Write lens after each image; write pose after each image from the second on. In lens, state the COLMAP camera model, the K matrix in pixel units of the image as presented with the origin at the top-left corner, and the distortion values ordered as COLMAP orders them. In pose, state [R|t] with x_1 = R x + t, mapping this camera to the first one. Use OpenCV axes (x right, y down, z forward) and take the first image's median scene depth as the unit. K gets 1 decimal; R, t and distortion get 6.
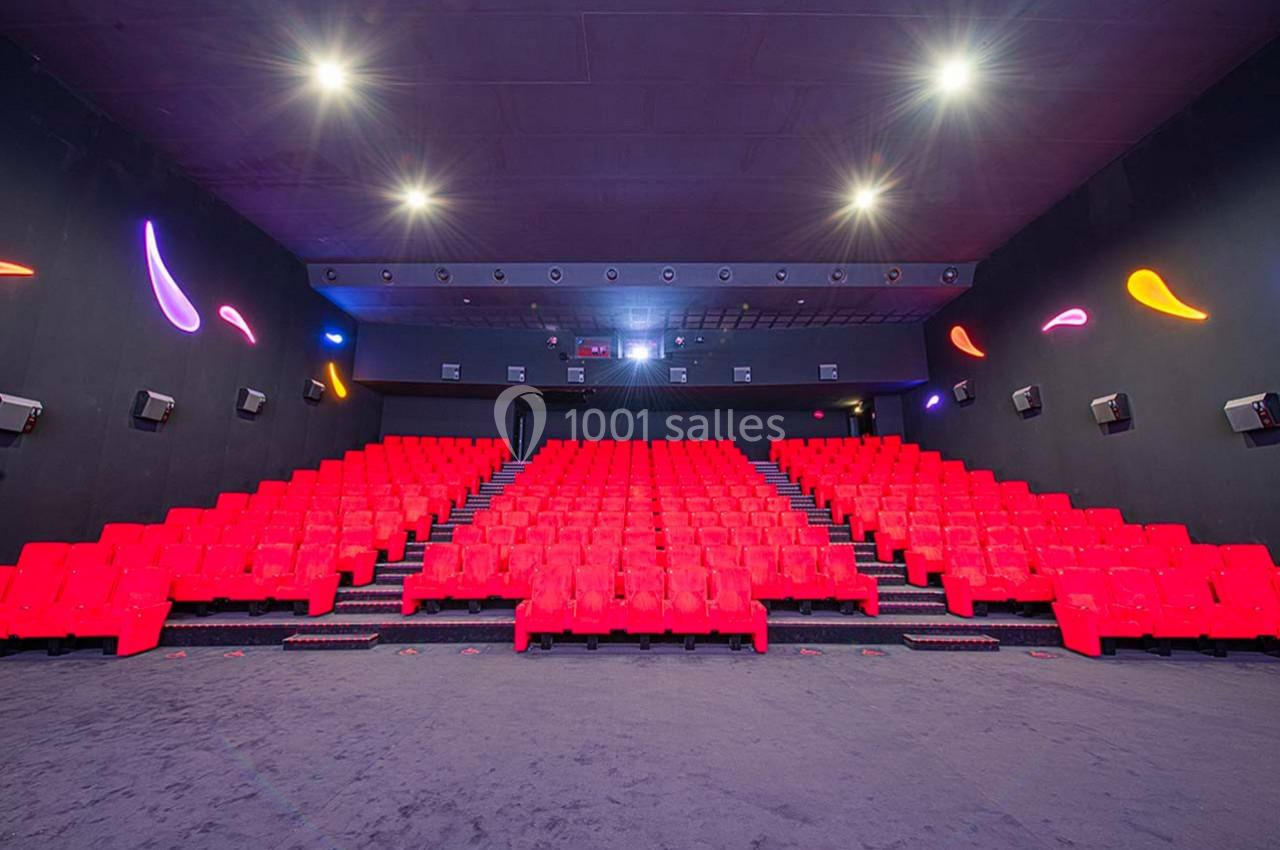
lens RADIAL K [[525.7, 0, 619.1], [0, 525.7, 427.6], [0, 0, 1]] dist [-0.000052, -0.000020]
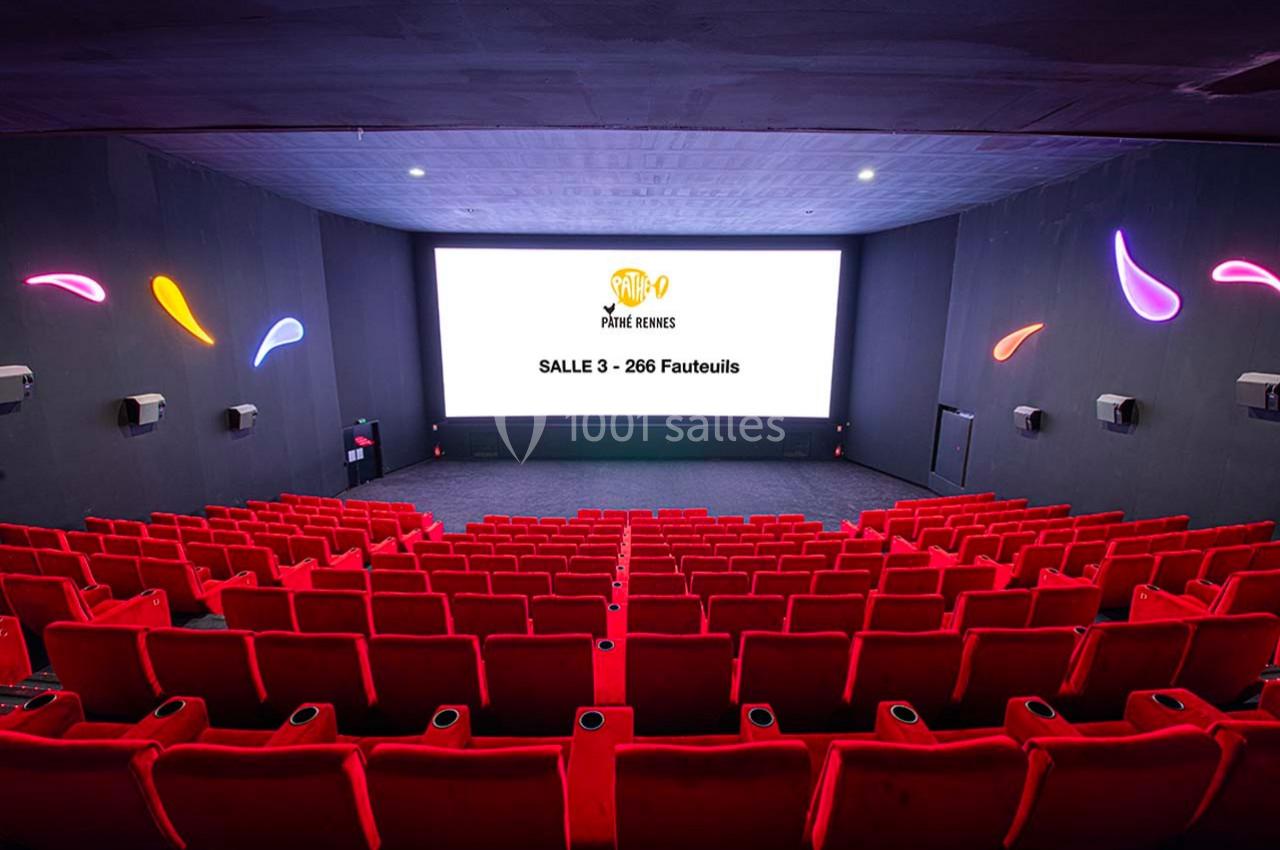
lens RADIAL K [[525.7, 0, 619.1], [0, 525.7, 427.6], [0, 0, 1]] dist [-0.000052, -0.000020]
pose [[-0.999773, 0.000804, -0.021308, 0.118768], [0.000295, 0.999715, 0.023861, -0.027794], [0.021321, 0.023849, -0.999488, 2.016904]]
